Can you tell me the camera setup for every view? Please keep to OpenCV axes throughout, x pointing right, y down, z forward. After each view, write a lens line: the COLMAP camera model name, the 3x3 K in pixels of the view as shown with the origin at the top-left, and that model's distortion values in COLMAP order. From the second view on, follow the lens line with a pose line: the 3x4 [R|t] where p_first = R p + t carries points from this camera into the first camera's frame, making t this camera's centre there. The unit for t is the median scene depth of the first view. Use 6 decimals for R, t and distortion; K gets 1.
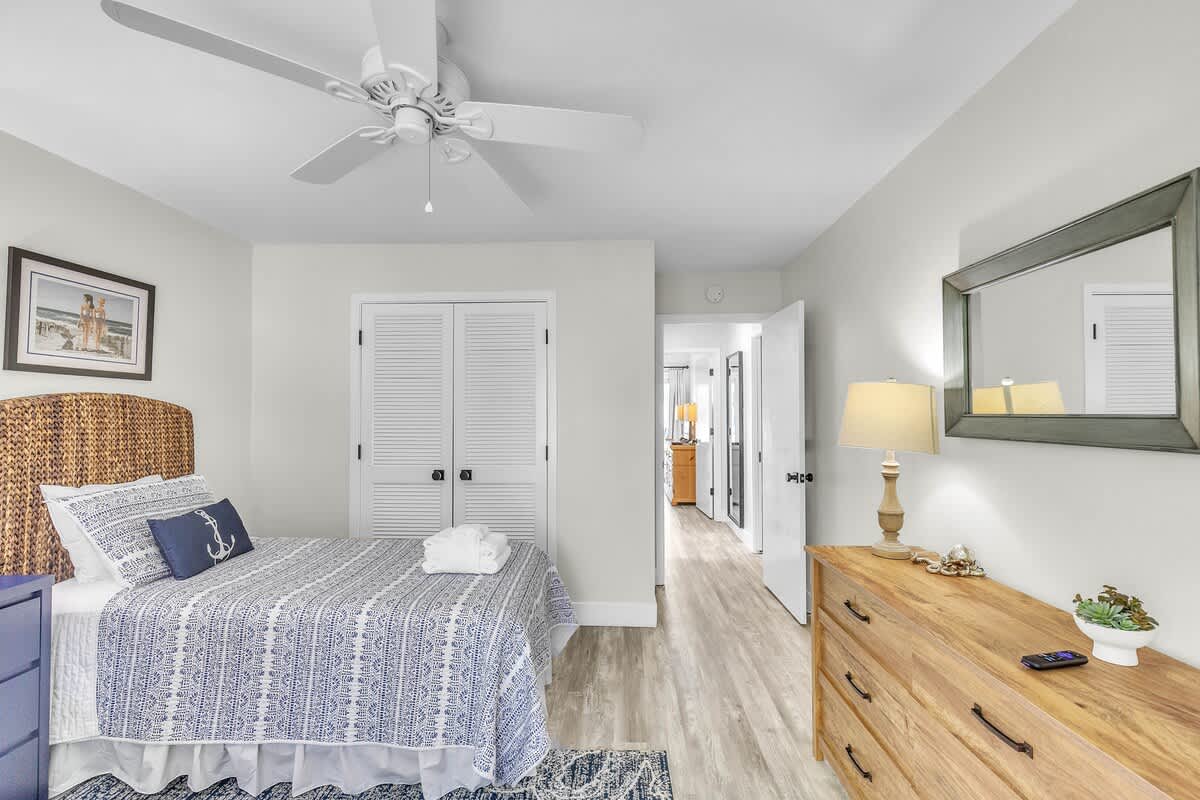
lens RADIAL K [[543.5, 0, 605.1], [0, 543.5, 403.0], [0, 0, 1]] dist [0.002294, 0.000681]
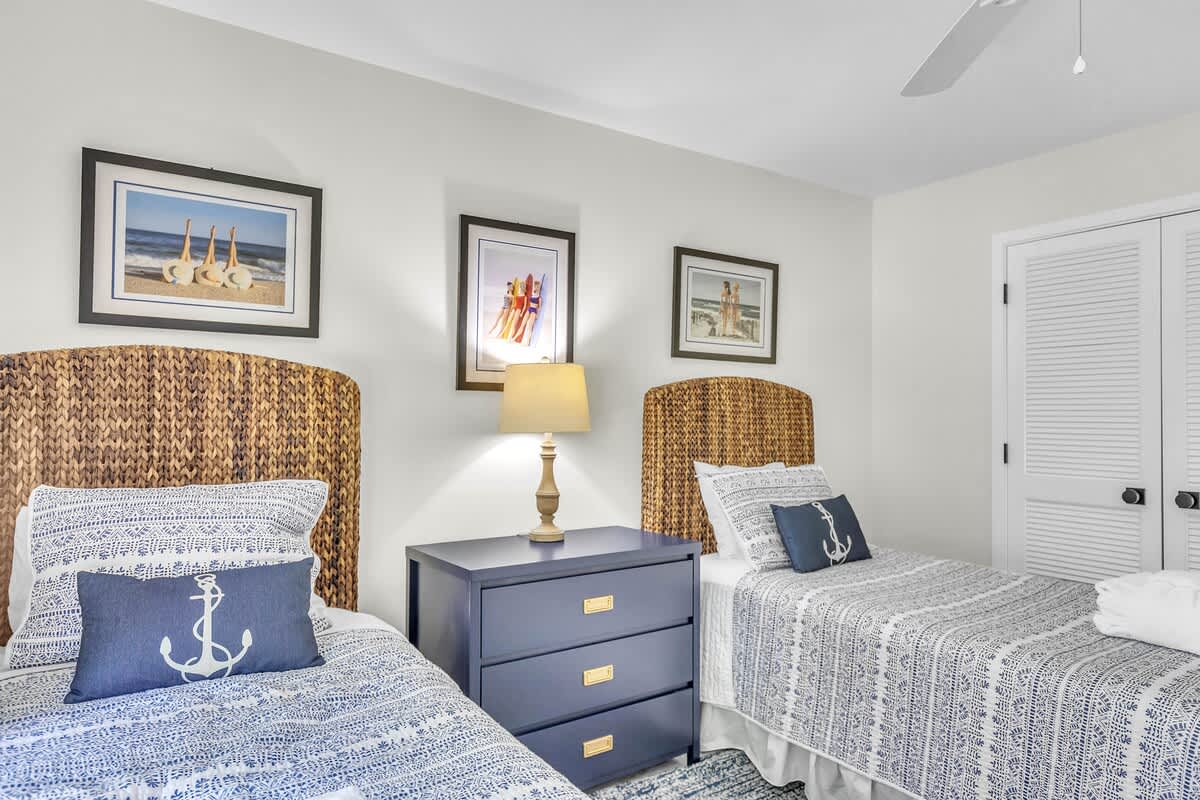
lens RADIAL K [[741.3, 0, 604.0], [0, 741.3, 403.8], [0, 0, 1]] dist [0.018473, -0.003307]
pose [[0.591438, -0.004163, -0.806340, 0.045380], [0.006142, 0.999981, -0.000657, 0.034690], [0.806327, -0.004564, 0.591452, -0.014695]]
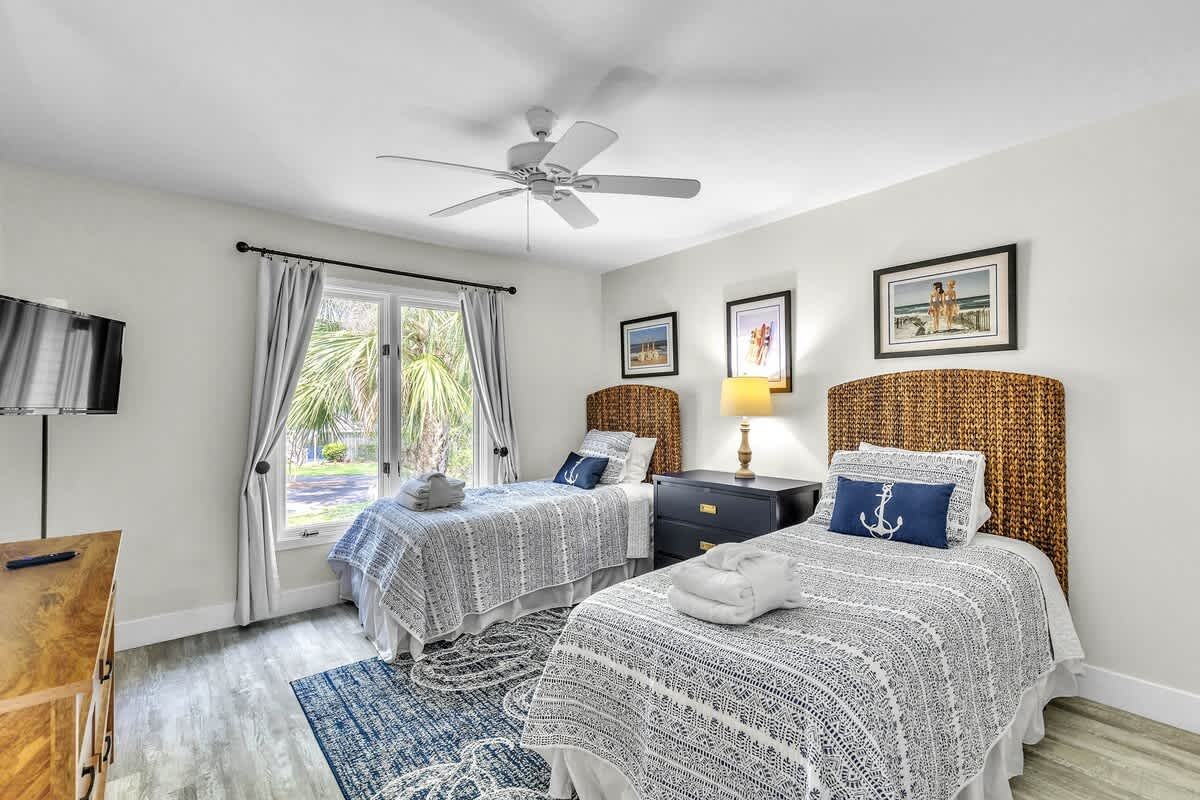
lens RADIAL K [[543.5, 0, 600.9], [0, 543.5, 402.4], [0, 0, 1]] dist [0.002294, 0.000681]
pose [[-0.754436, -0.000900, -0.656373, 0.347043], [0.019198, 0.999541, -0.023437, 0.068321], [0.656093, -0.030283, -0.754072, 1.552150]]
